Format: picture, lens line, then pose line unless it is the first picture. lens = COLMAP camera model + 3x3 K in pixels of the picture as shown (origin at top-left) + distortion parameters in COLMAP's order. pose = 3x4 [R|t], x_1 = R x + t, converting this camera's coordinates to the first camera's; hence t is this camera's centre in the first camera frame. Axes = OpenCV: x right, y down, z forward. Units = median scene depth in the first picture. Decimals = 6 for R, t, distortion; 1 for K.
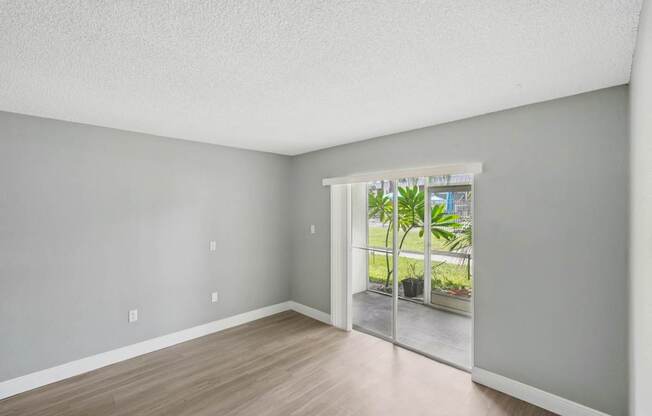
lens RADIAL K [[286.5, 0, 328.6], [0, 286.5, 209.0], [0, 0, 1]] dist [-0.001695, 0.000367]
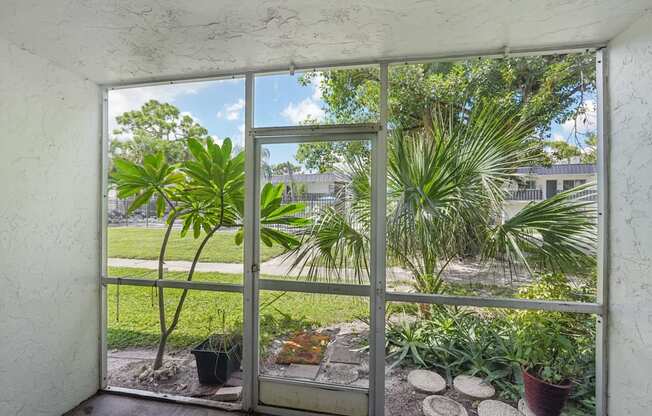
lens RADIAL K [[286.5, 0, 328.6], [0, 286.5, 209.0], [0, 0, 1]] dist [-0.001695, 0.000367]
pose [[0.822189, 0.009061, 0.569142, 0.169161], [-0.009251, 0.999954, -0.002555, 0.032917], [-0.569139, -0.003164, 0.822235, 0.504369]]
